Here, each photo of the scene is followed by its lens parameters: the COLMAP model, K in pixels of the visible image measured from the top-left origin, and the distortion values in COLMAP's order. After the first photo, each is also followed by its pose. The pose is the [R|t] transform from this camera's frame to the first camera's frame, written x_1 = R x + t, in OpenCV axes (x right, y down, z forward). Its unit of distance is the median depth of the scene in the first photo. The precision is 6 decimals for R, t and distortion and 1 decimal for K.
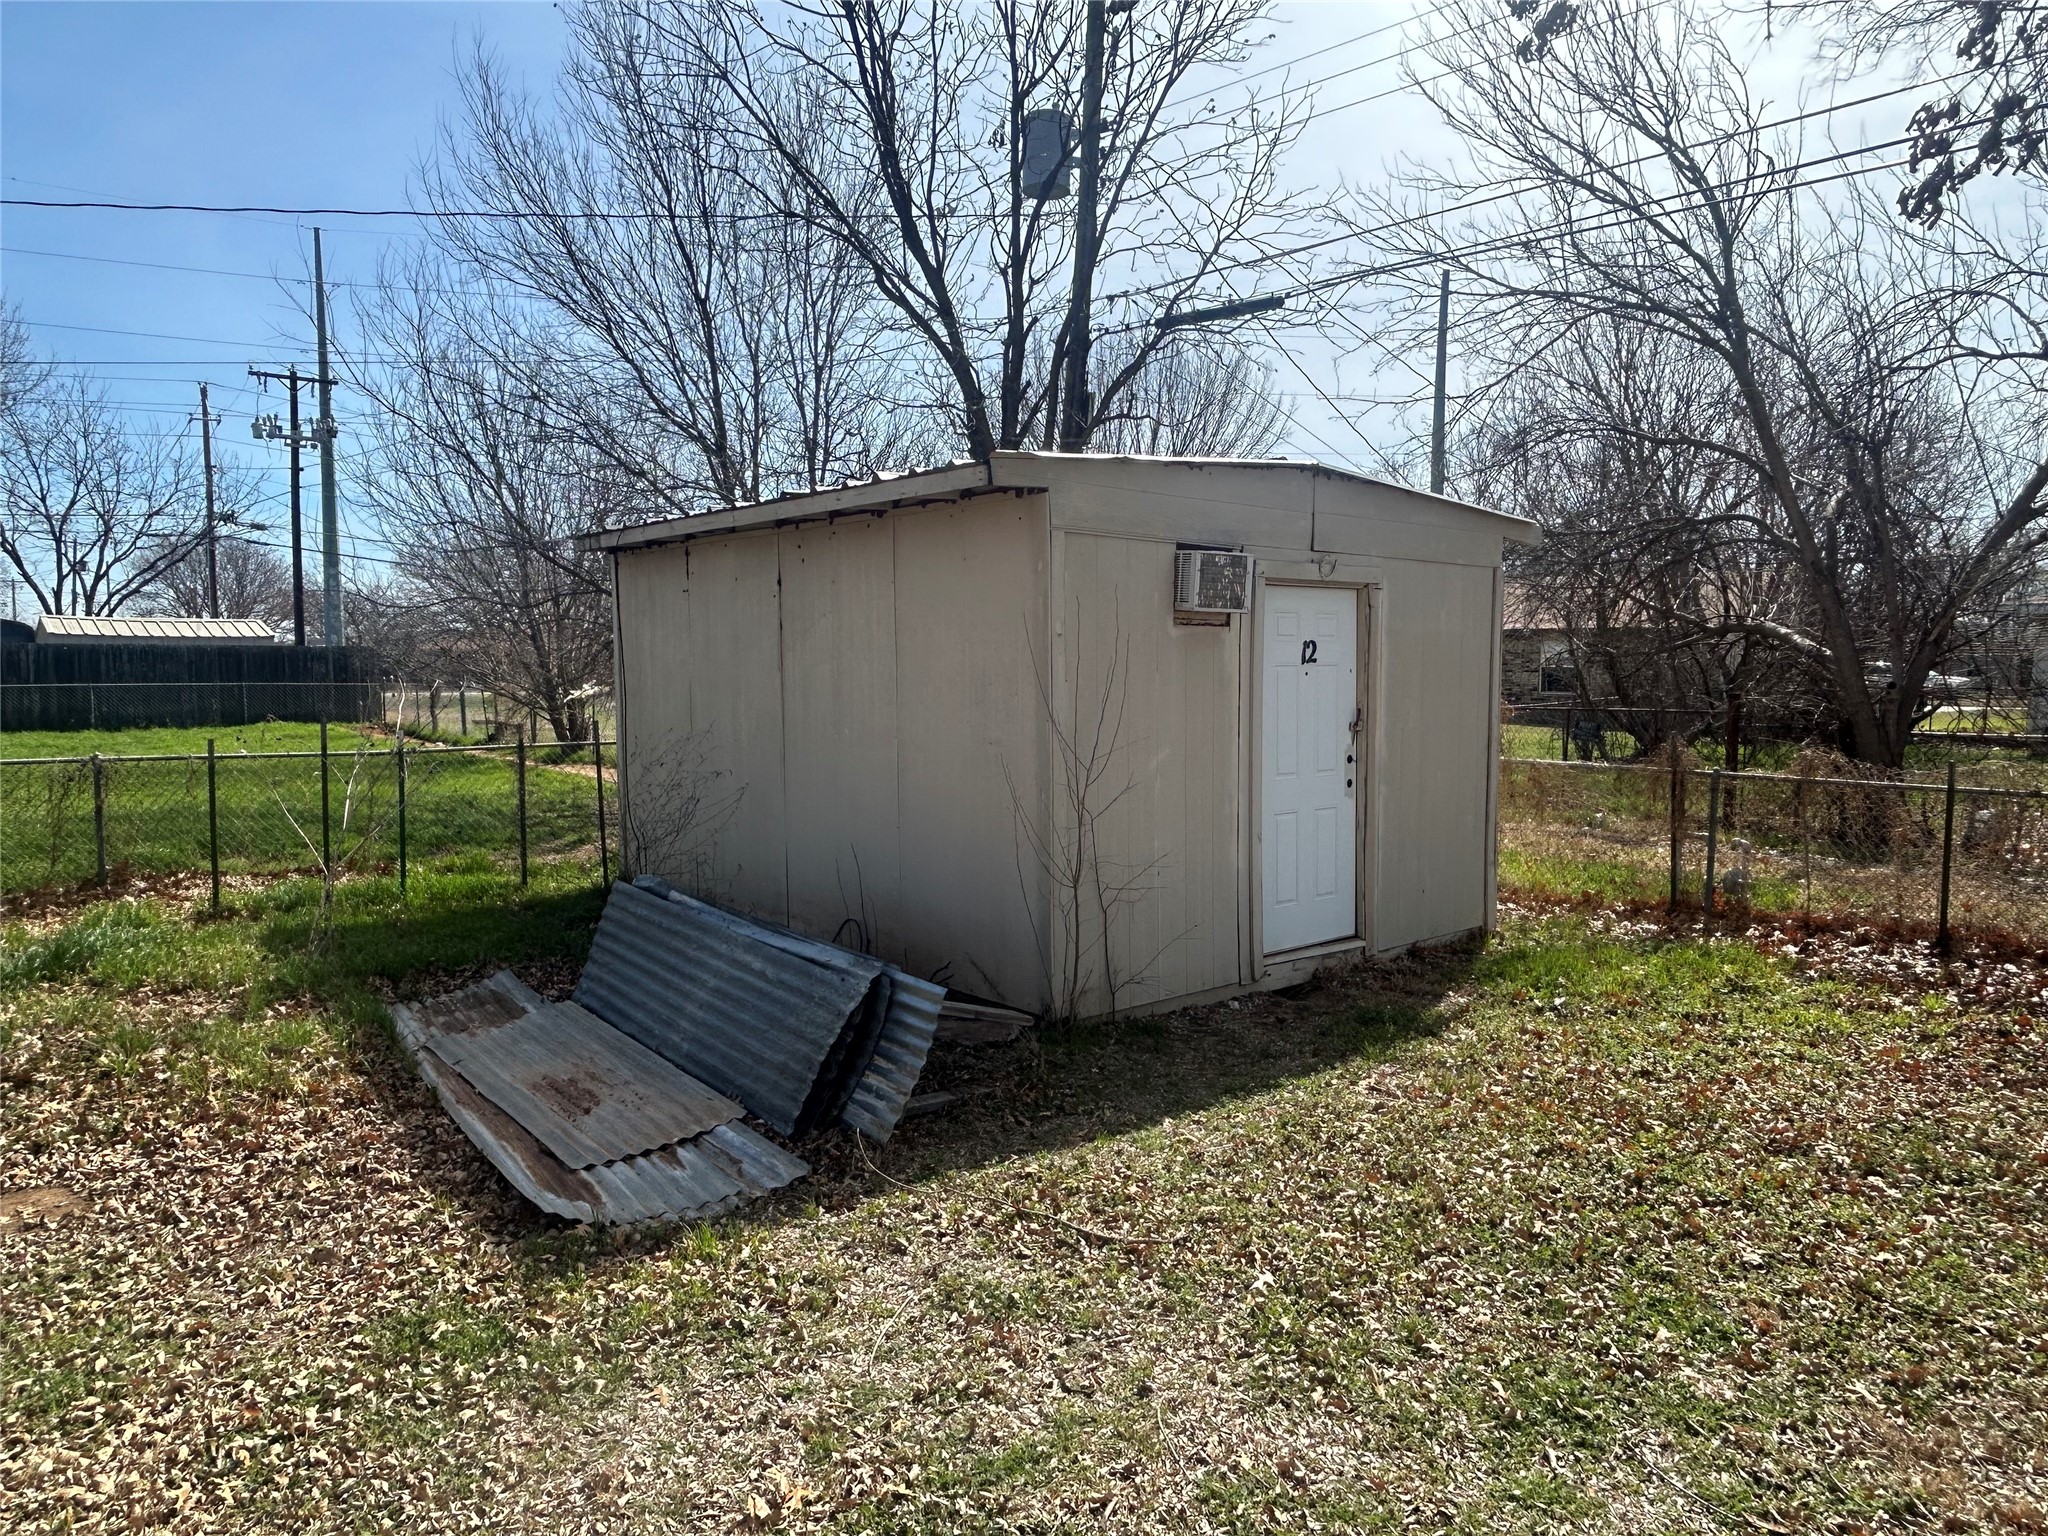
lens RADIAL K [[1315.5, 0, 1015.0], [0, 1315.5, 768.9], [0, 0, 1]] dist [-0.010504, -0.002874]
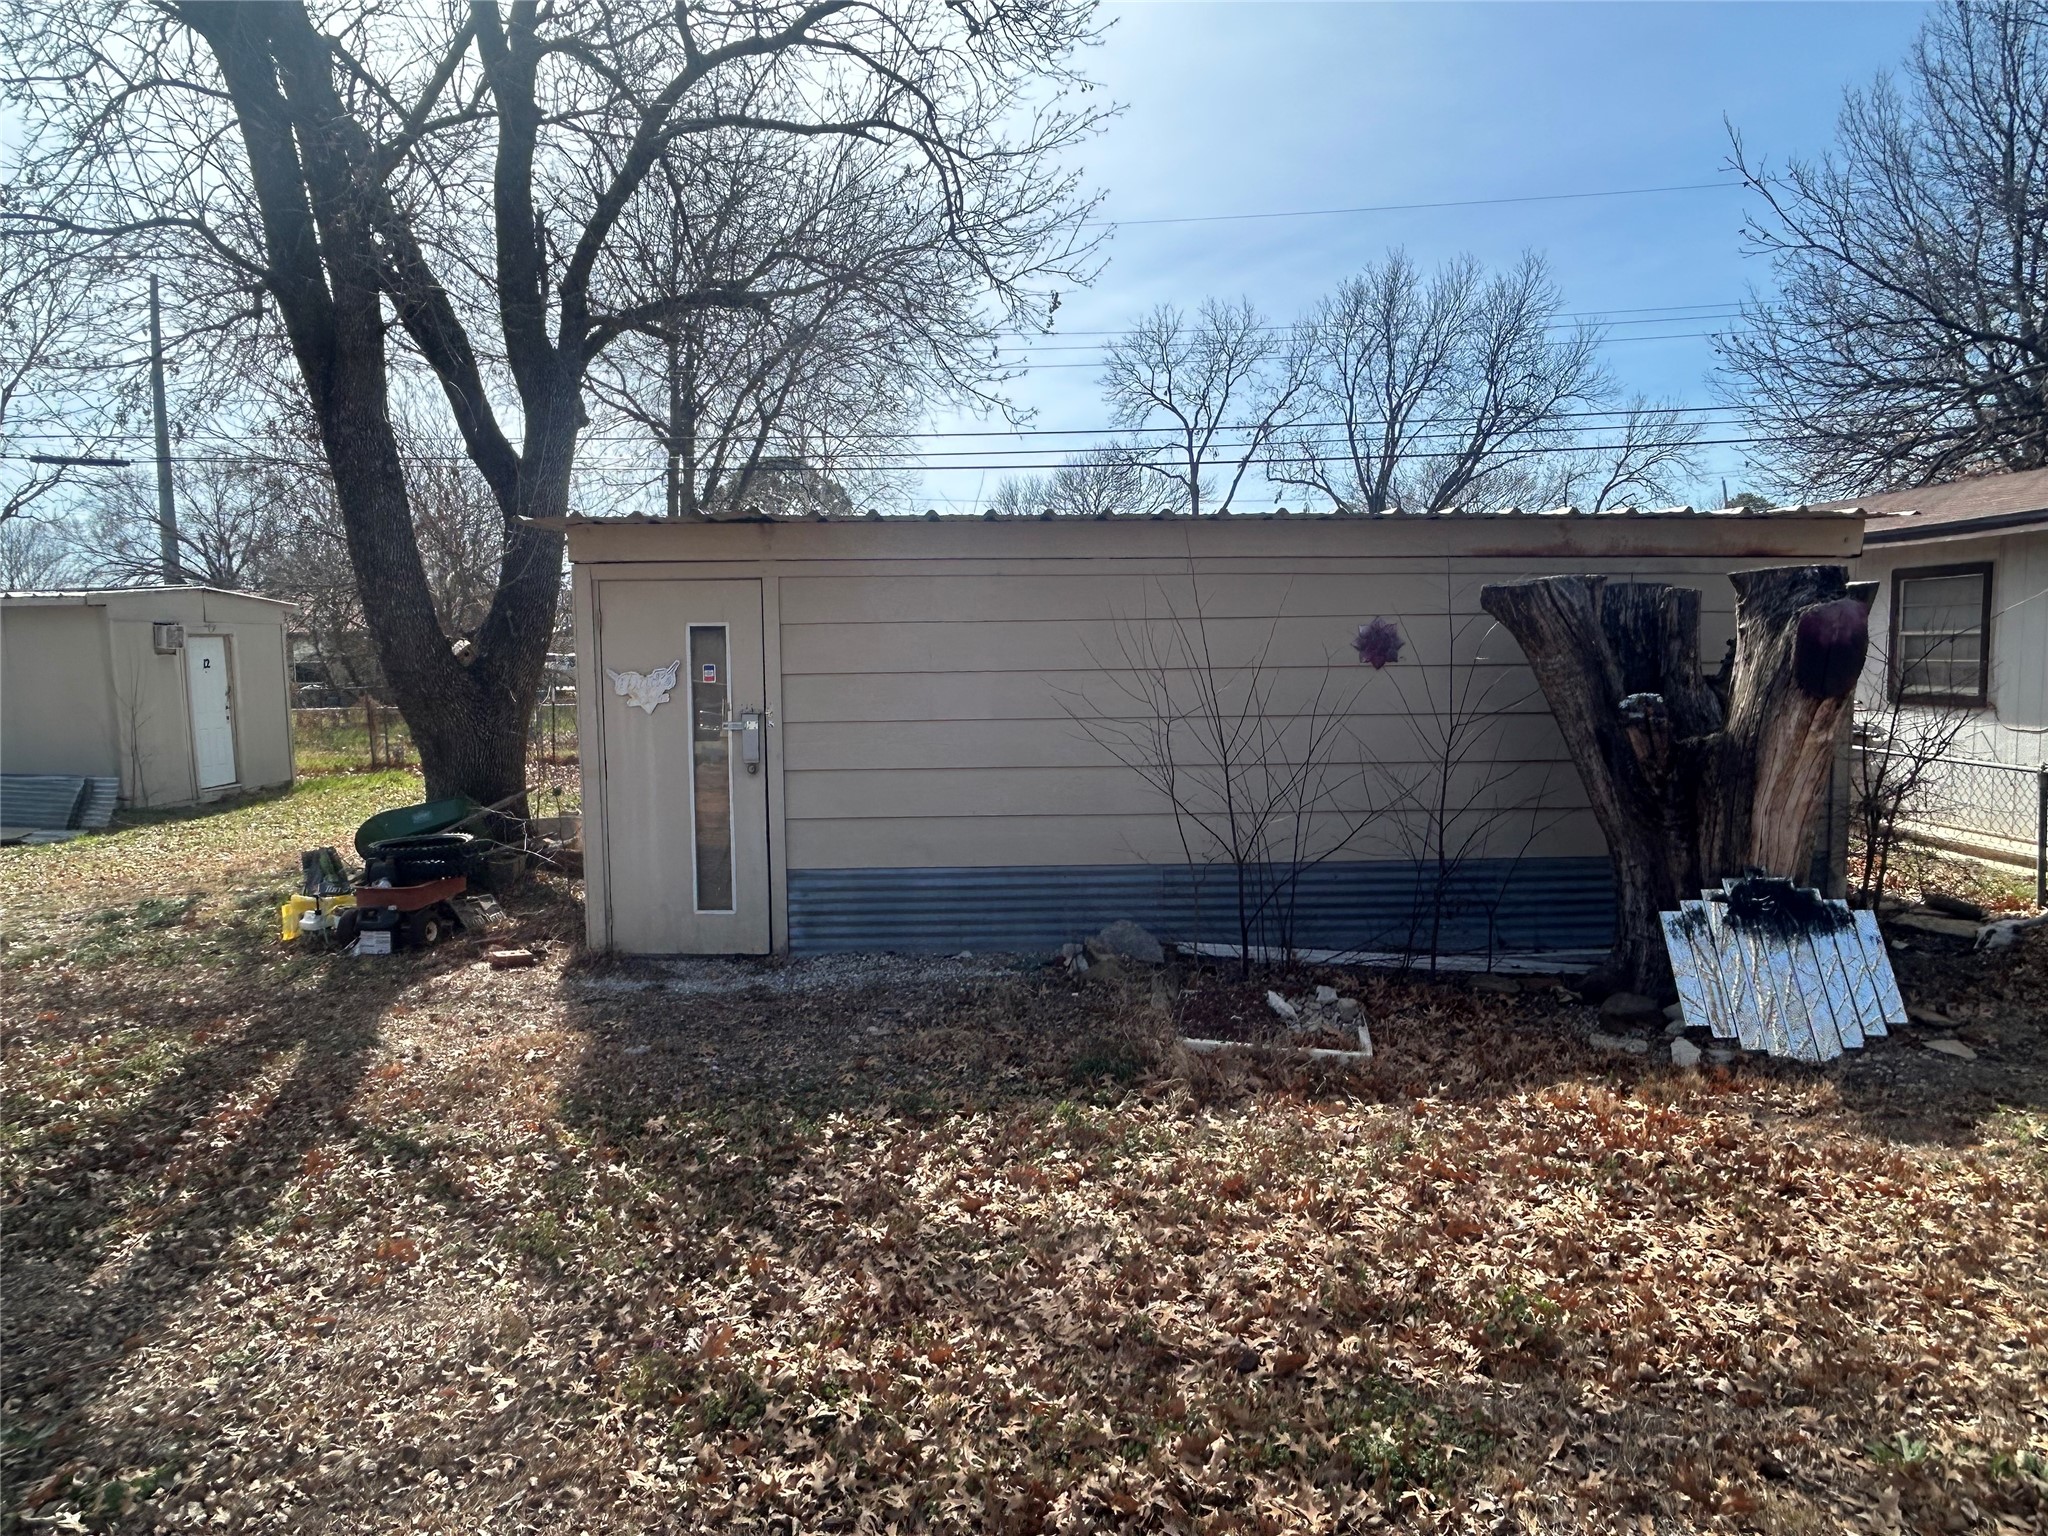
lens RADIAL K [[1315.5, 0, 1015.5], [0, 1315.5, 769.2], [0, 0, 1]] dist [-0.010504, -0.002874]
pose [[0.640649, -0.078472, 0.763814, -0.685195], [0.061328, 0.996815, 0.050971, 0.074006], [-0.765381, 0.014189, 0.643421, -1.703455]]
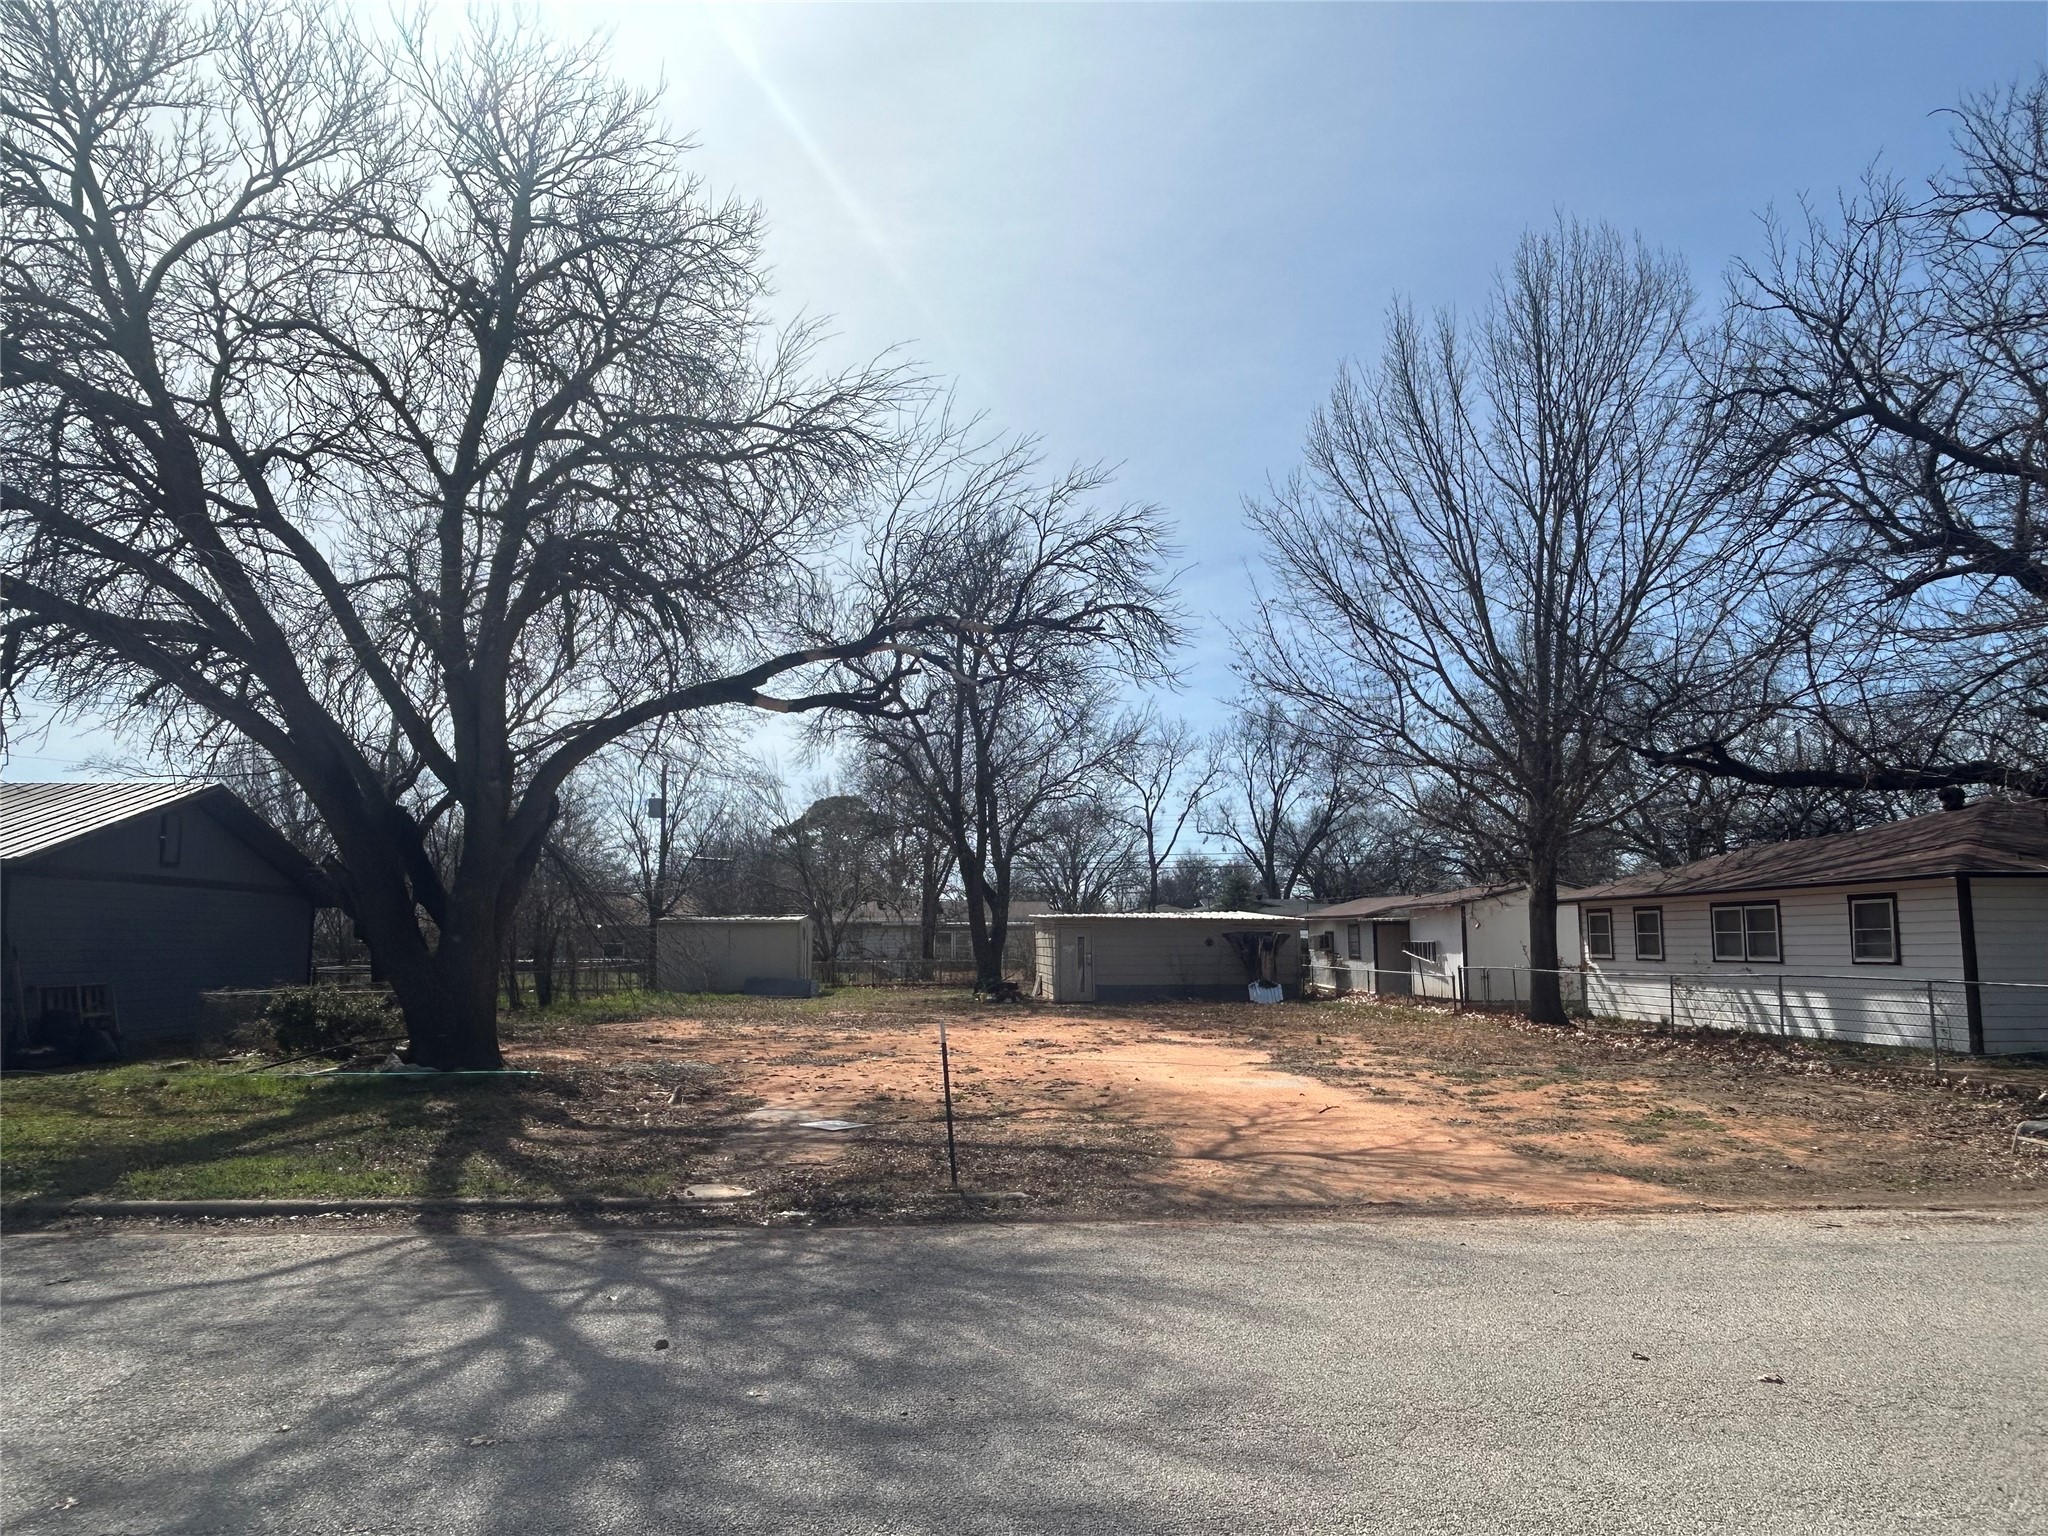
lens RADIAL K [[1315.5, 0, 1024.0], [0, 1315.5, 772.4], [0, 0, 1]] dist [-0.010504, -0.002874]
pose [[0.602452, 0.092654, 0.792759, -1.529483], [0.064742, 0.984294, -0.164240, 0.099876], [-0.795525, 0.150271, 0.586991, -2.193148]]
